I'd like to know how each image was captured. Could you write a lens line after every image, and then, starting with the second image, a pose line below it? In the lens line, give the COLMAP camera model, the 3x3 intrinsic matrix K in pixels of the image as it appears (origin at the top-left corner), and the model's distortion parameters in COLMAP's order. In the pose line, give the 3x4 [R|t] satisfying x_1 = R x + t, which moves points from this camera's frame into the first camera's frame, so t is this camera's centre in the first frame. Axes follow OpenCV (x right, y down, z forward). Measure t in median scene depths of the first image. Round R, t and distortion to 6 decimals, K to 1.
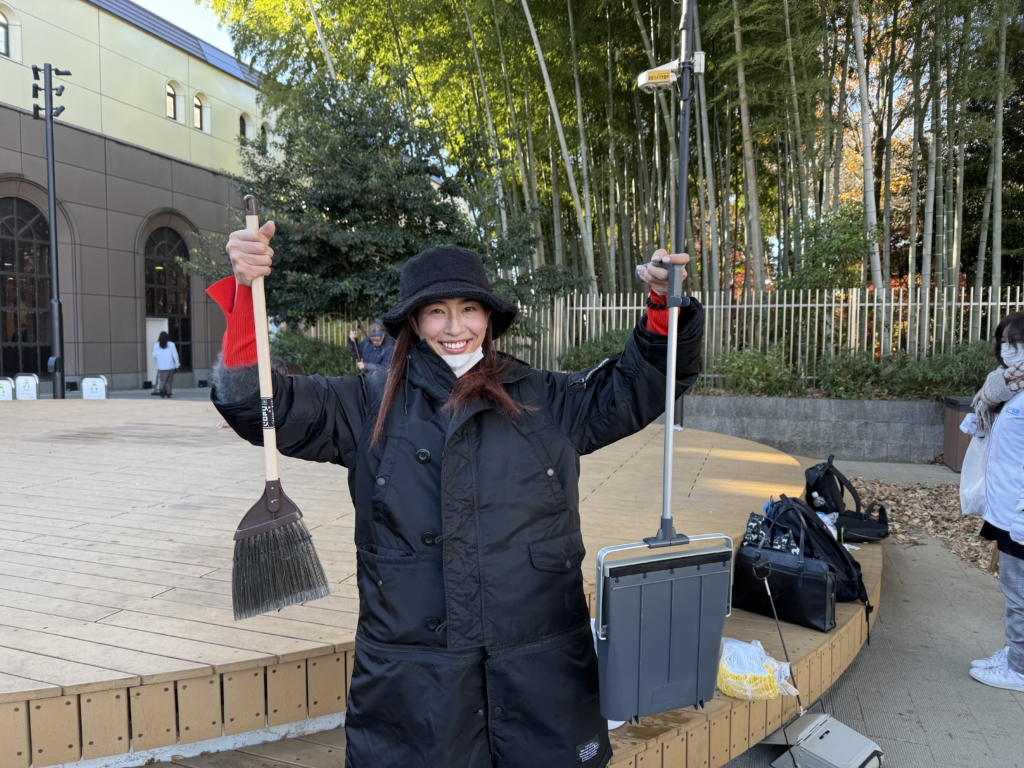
lens RADIAL K [[722.8, 0, 515.6], [0, 722.8, 379.7], [0, 0, 1]] dist [0.042690, -0.041252]
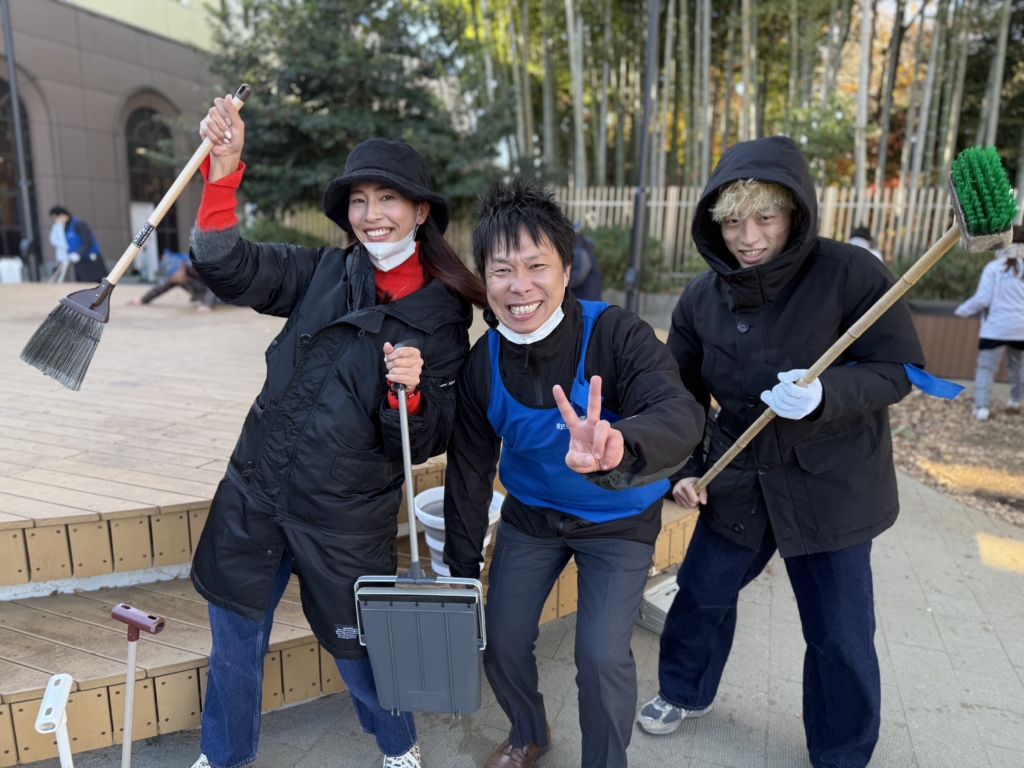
lens RADIAL K [[722.8, 0, 504.5], [0, 722.8, 393.6], [0, 0, 1]] dist [0.042690, -0.041252]
pose [[0.999654, 0.023959, -0.010897, 0.124562], [-0.021941, 0.987226, 0.157808, 0.010607], [0.014538, -0.157514, 0.987410, -0.042260]]
